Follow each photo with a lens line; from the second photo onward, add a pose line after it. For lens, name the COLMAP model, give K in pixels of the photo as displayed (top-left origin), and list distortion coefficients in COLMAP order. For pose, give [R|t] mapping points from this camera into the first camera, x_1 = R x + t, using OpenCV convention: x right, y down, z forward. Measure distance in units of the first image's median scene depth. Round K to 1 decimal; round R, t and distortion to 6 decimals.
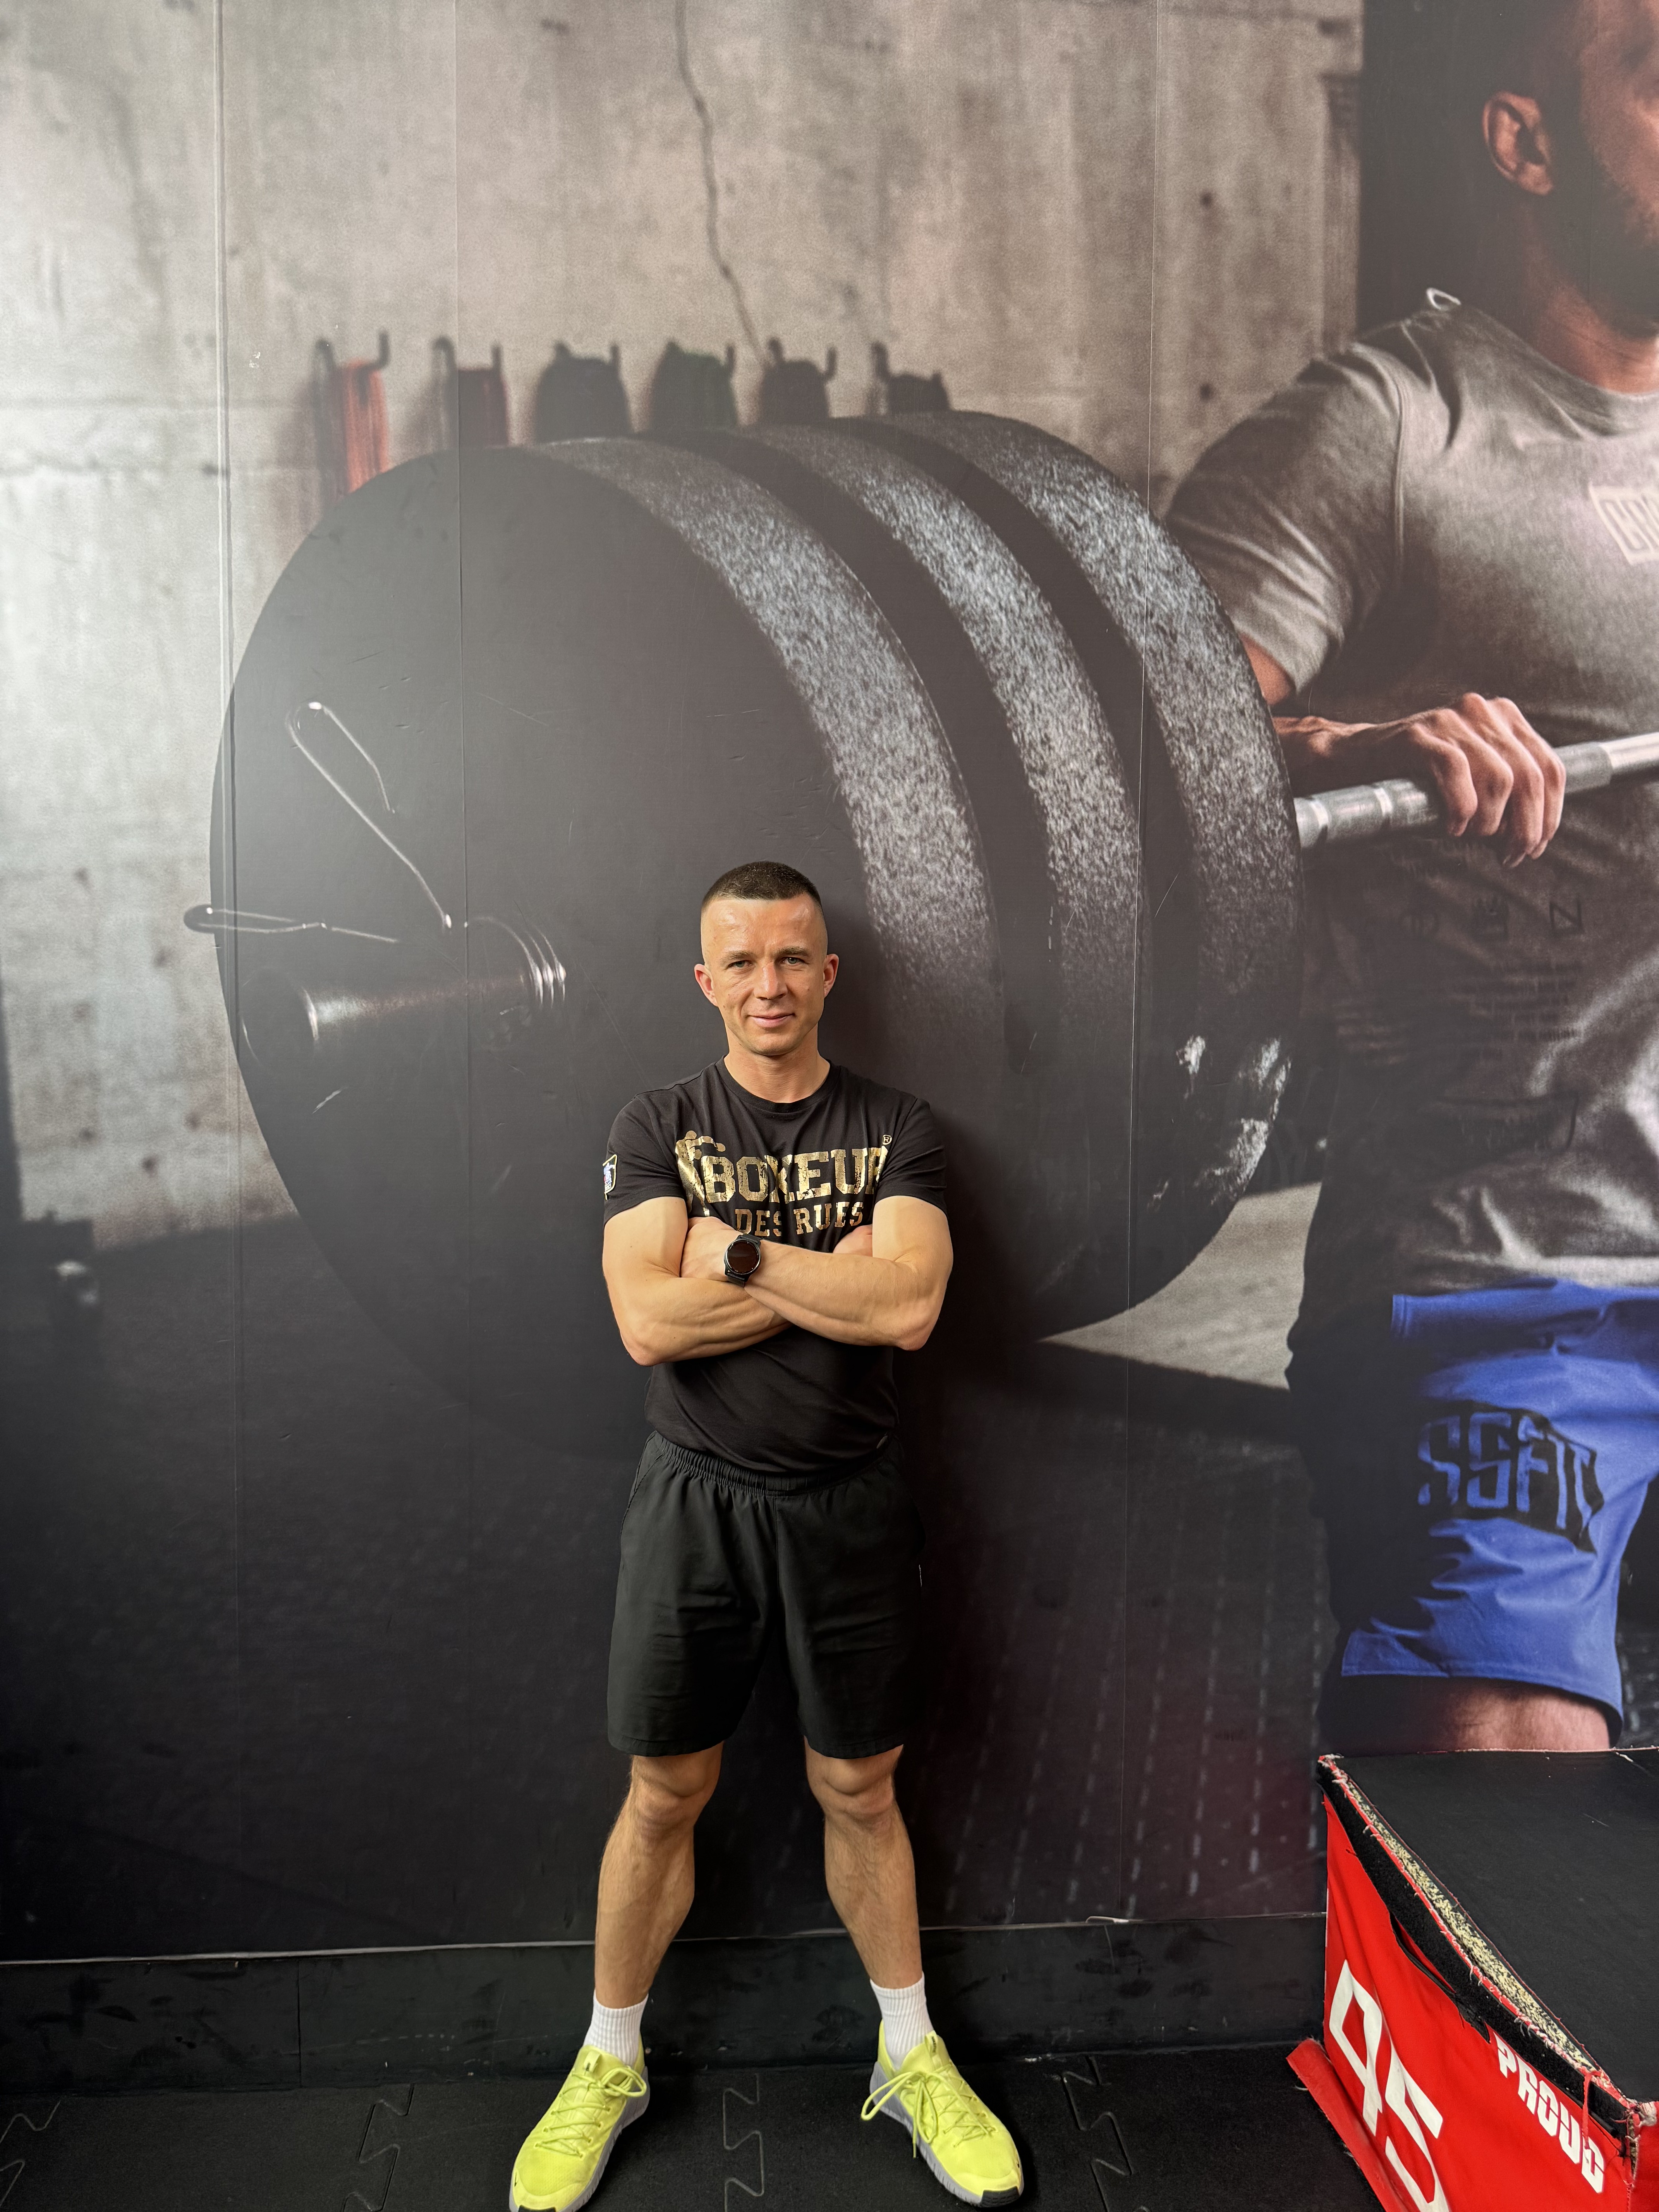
lens RADIAL K [[1547.3, 0, 829.5], [0, 1547.3, 1106.0], [0, 0, 1]] dist [-0.002019, -0.011018]
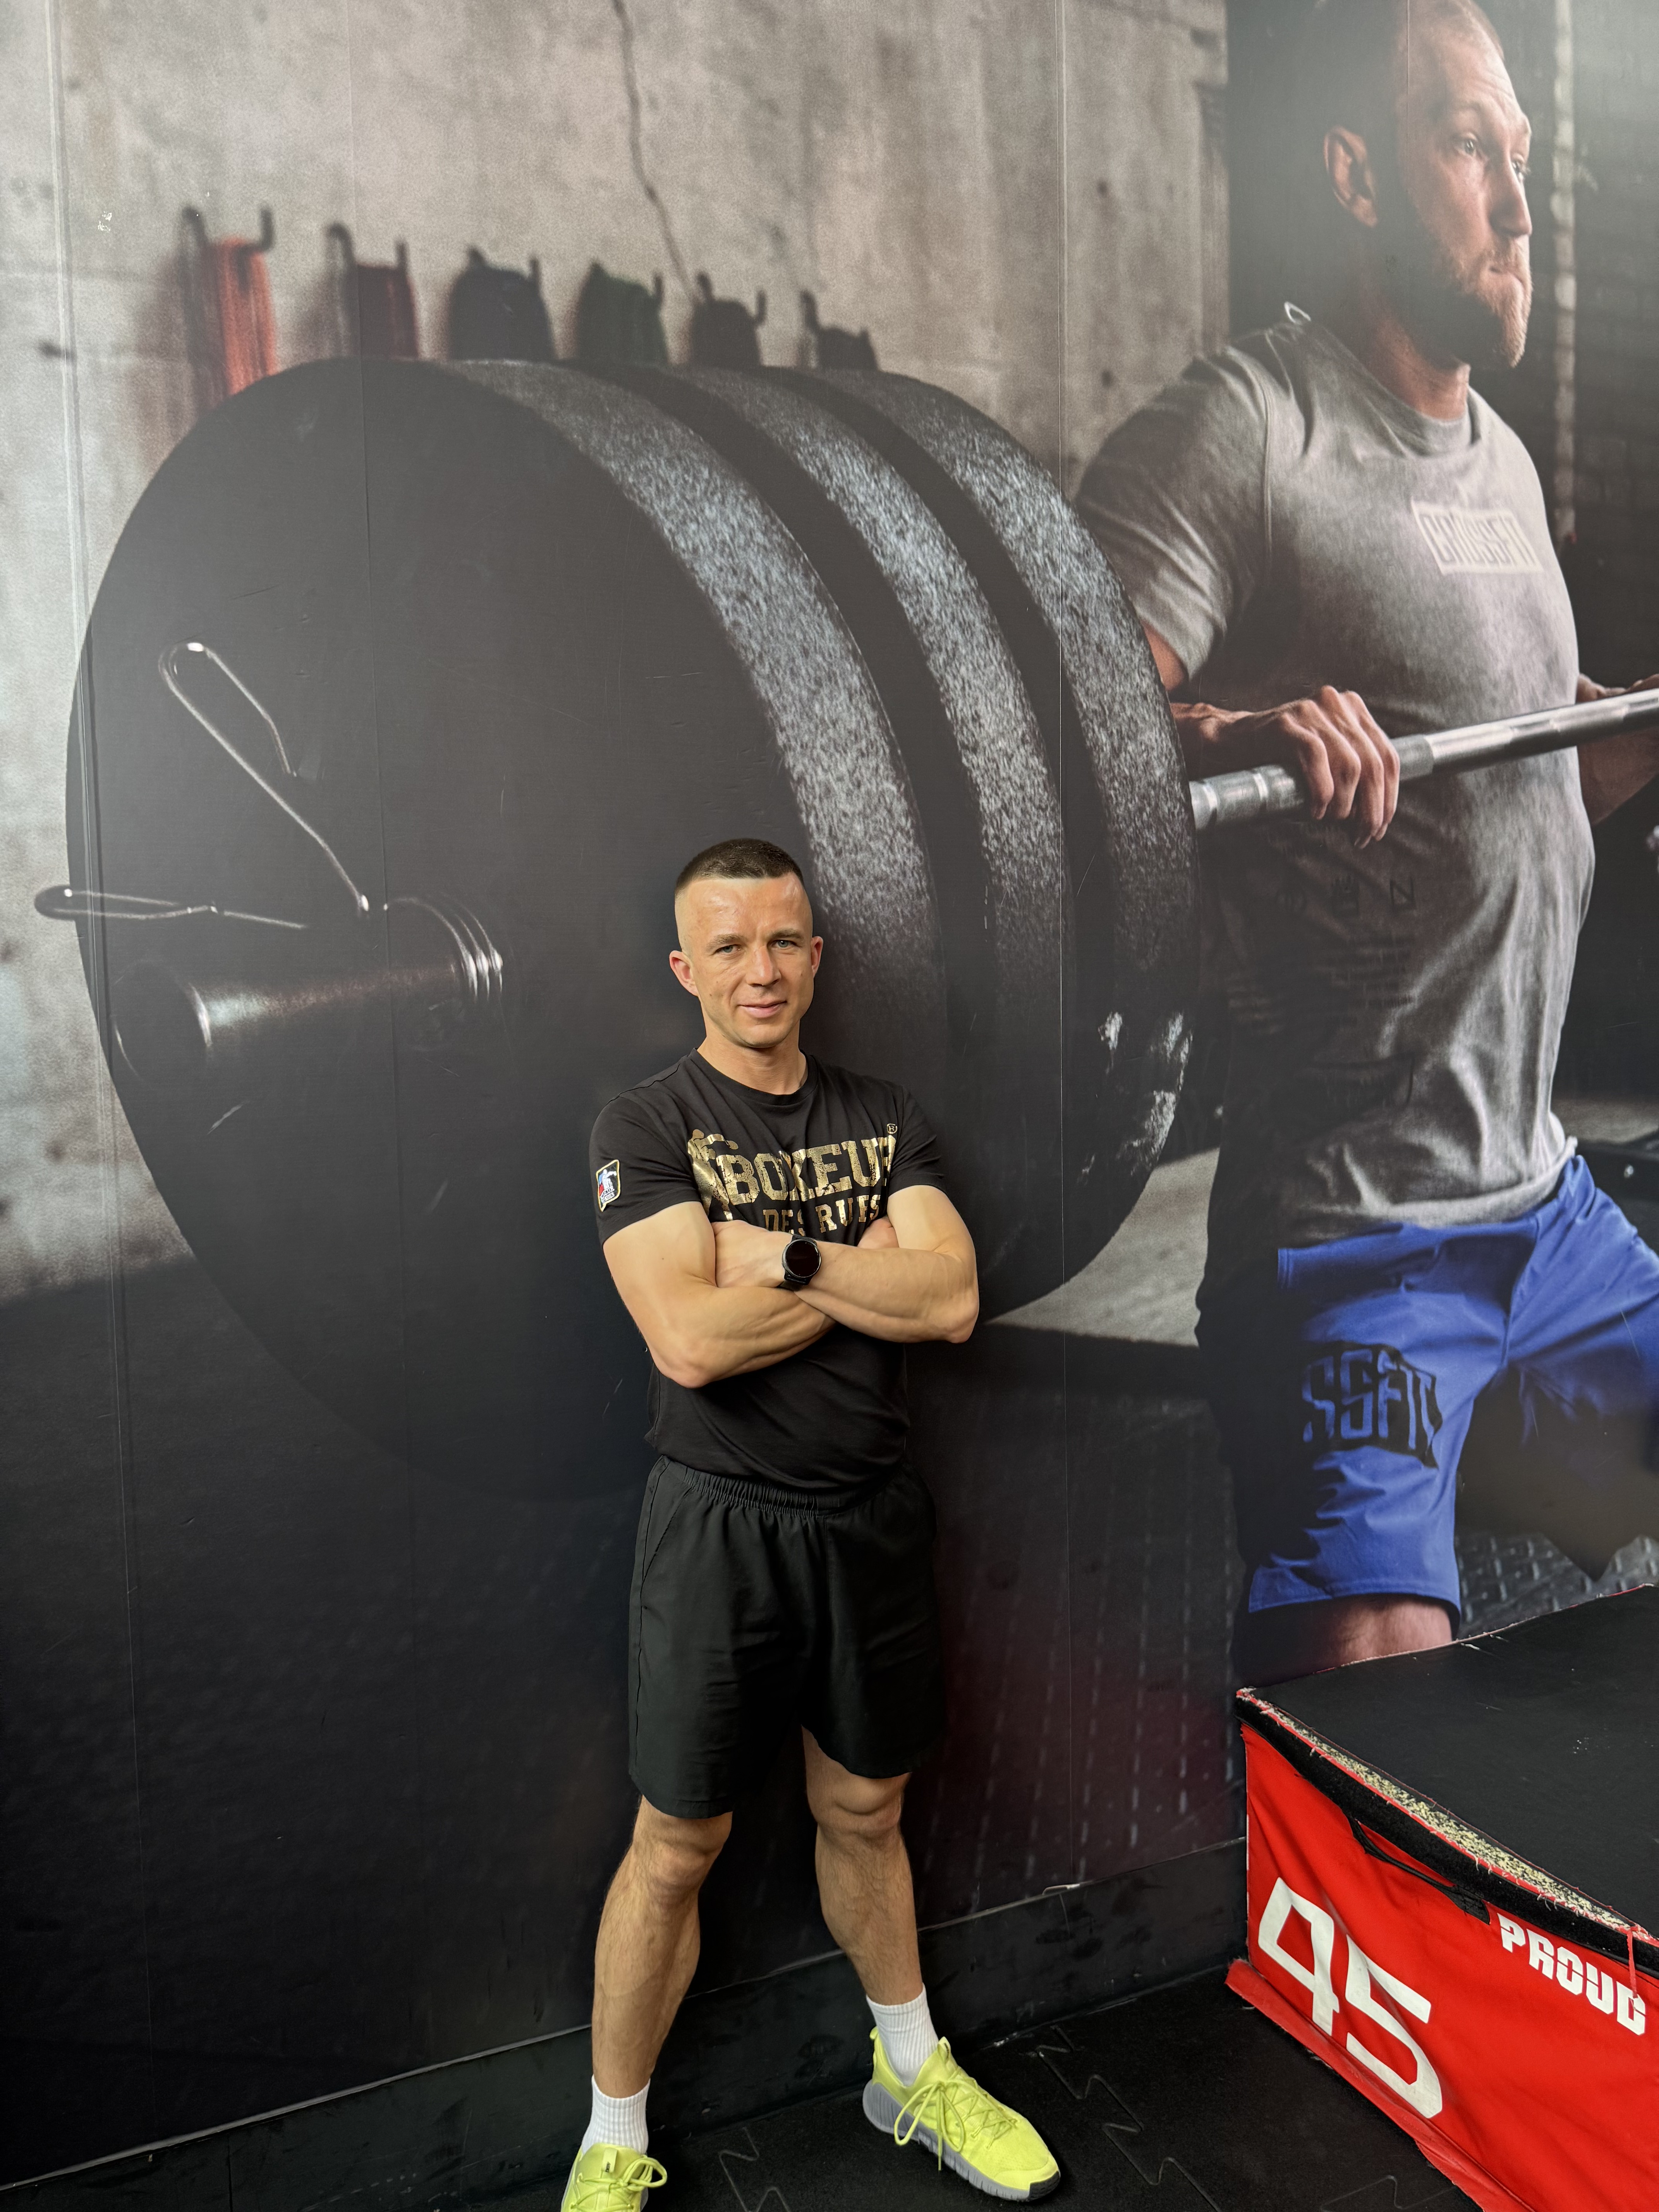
lens RADIAL K [[1541.1, 0, 829.5], [0, 1541.1, 1106.0], [0, 0, 1]] dist [0.009794, -0.025082]
pose [[0.946015, -0.048580, 0.320460, -0.278218], [0.046237, 0.998819, 0.014920, -0.007193], [-0.320807, 0.000703, 0.947144, 0.096505]]
